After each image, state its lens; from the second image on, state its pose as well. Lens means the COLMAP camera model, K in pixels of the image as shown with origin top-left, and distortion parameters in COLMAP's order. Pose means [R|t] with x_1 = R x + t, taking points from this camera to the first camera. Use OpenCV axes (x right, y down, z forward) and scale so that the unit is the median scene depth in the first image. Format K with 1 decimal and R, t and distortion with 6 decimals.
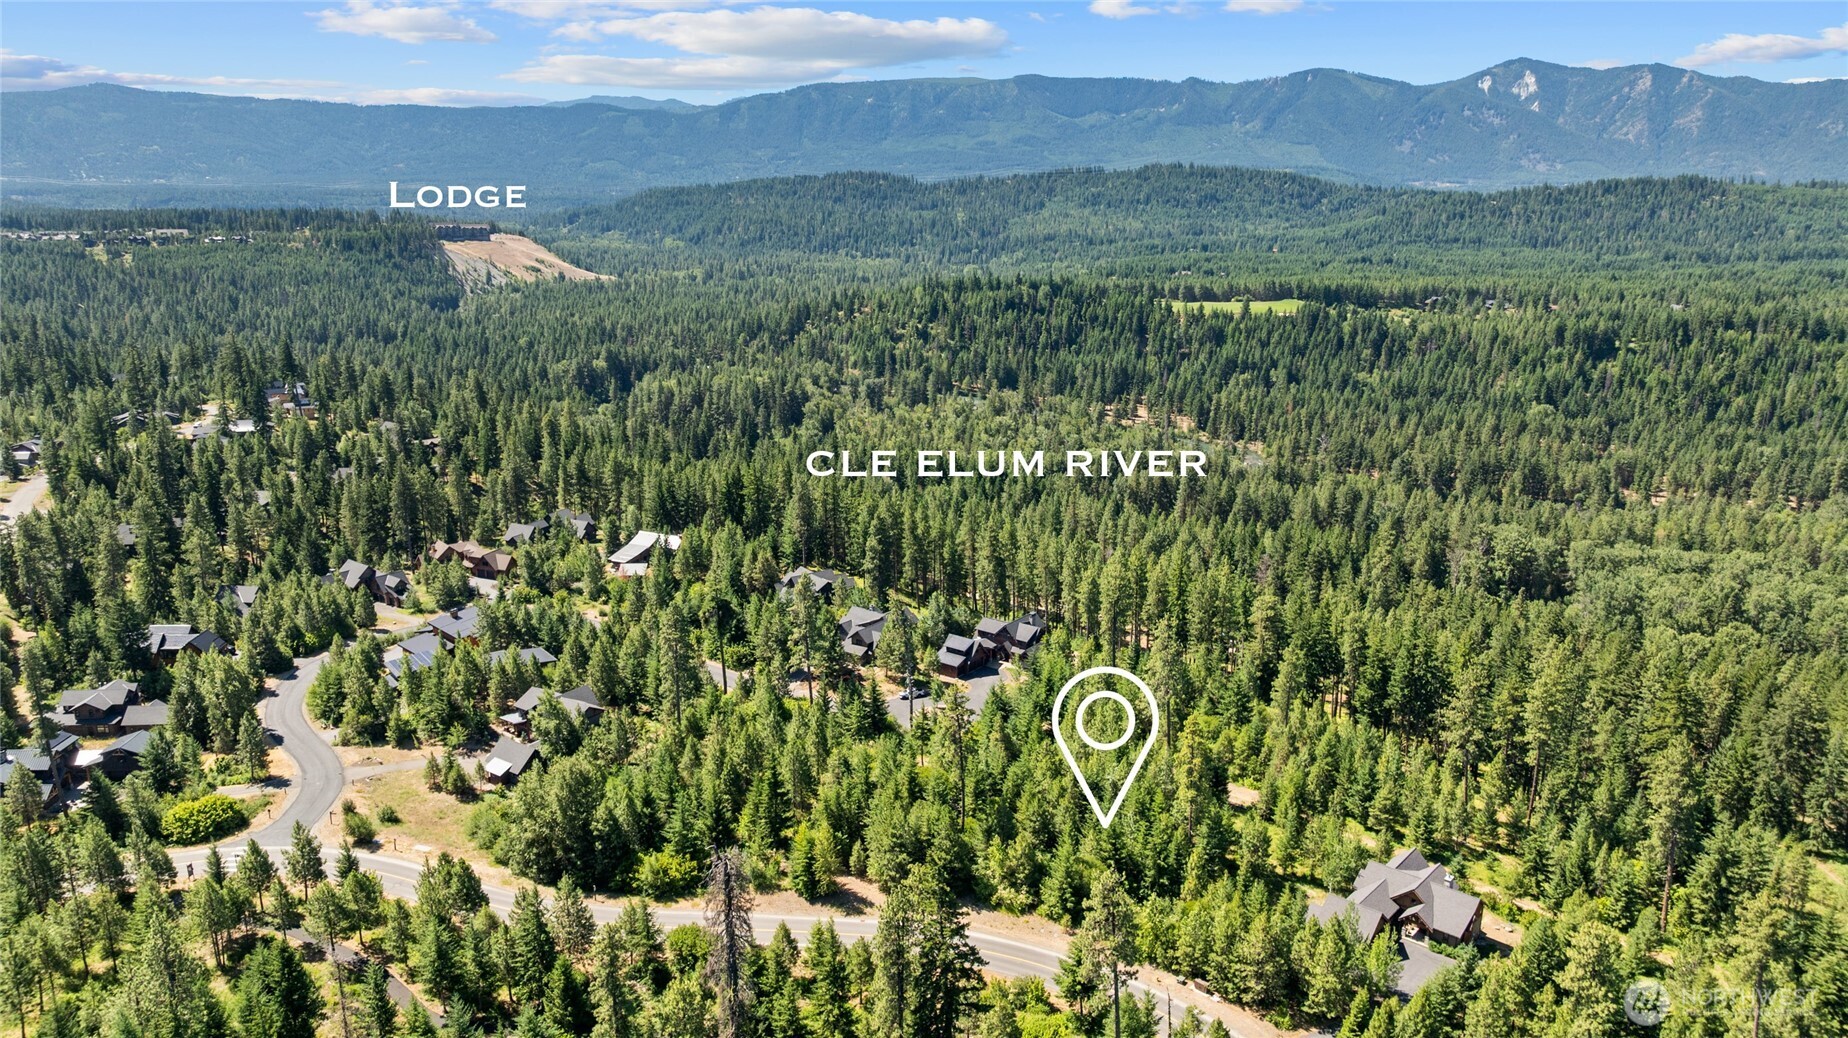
lens RADIAL K [[1291.3, 0, 924.0], [0, 1291.3, 519.0], [0, 0, 1]] dist [-0.016349, -0.004200]
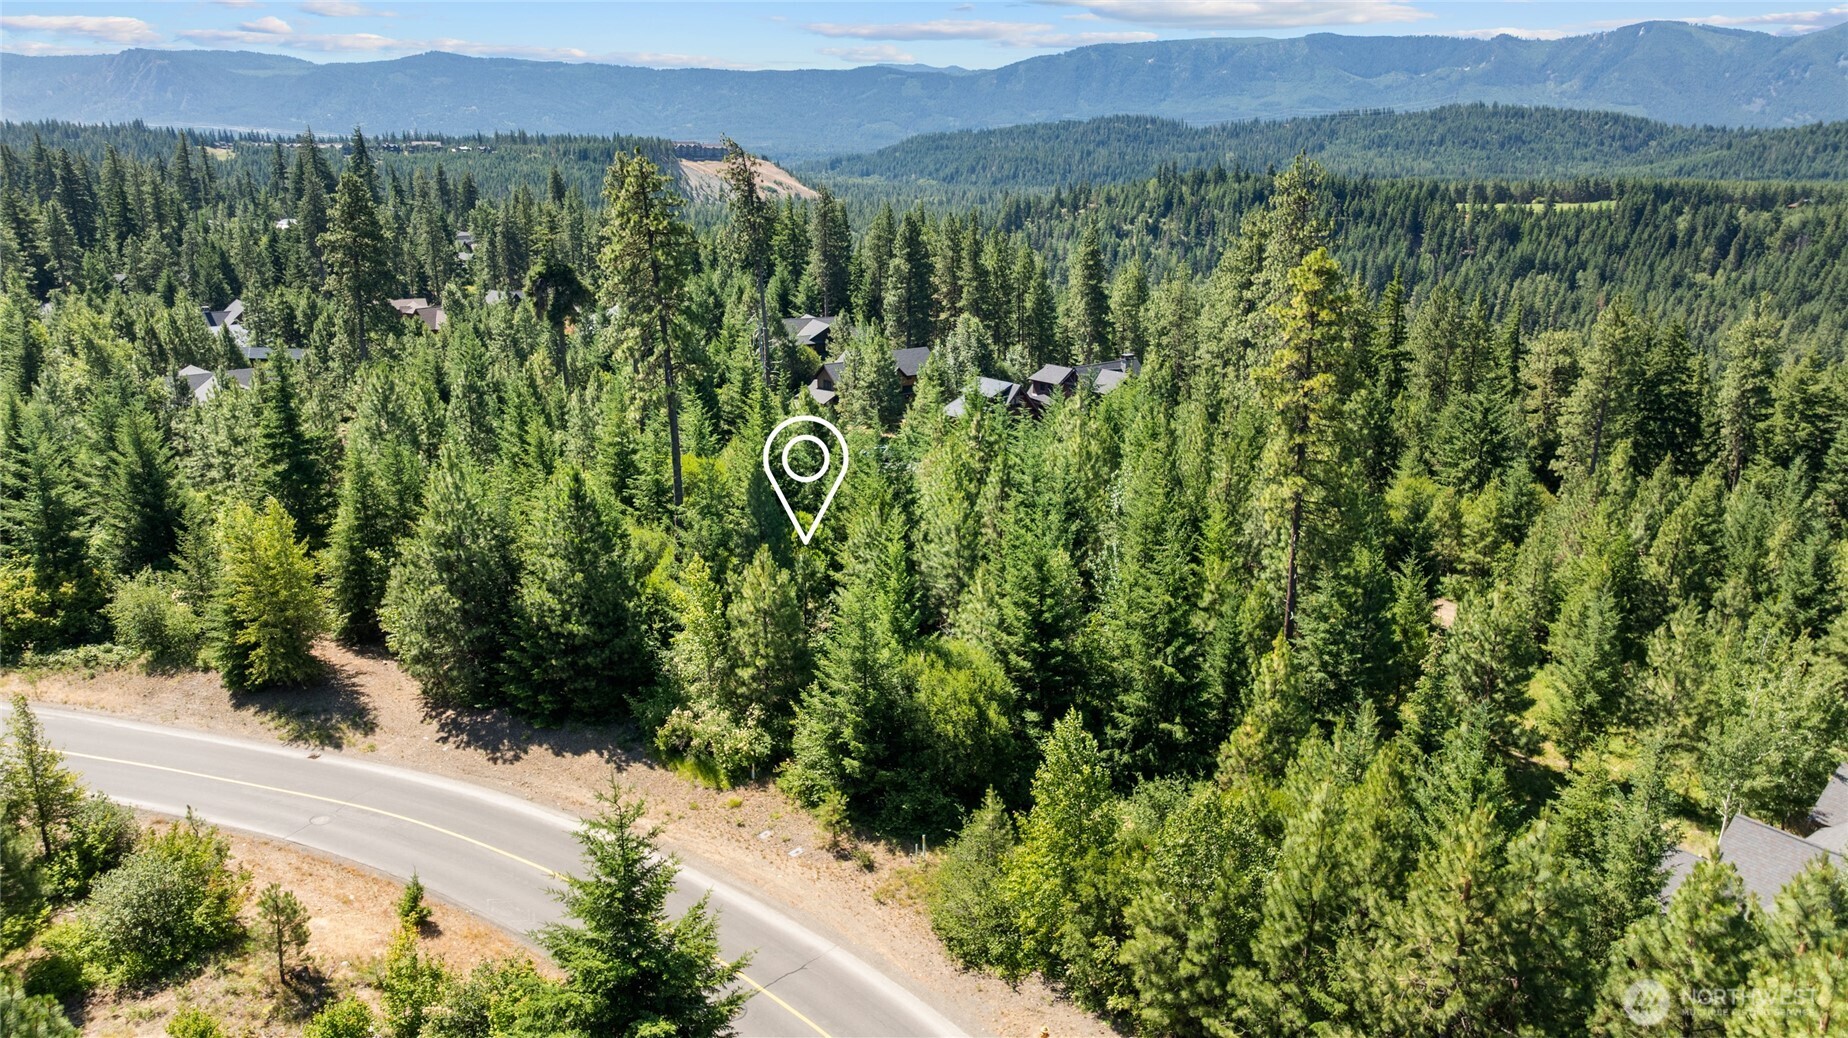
lens RADIAL K [[1298.6, 0, 924.0], [0, 1298.6, 519.0], [0, 0, 1]] dist [-0.072748, 0.067677]
pose [[0.978216, 0.064337, -0.197366, 0.032666], [-0.060682, 0.997856, 0.024515, 0.039517], [0.198520, -0.012005, 0.980023, 0.118622]]
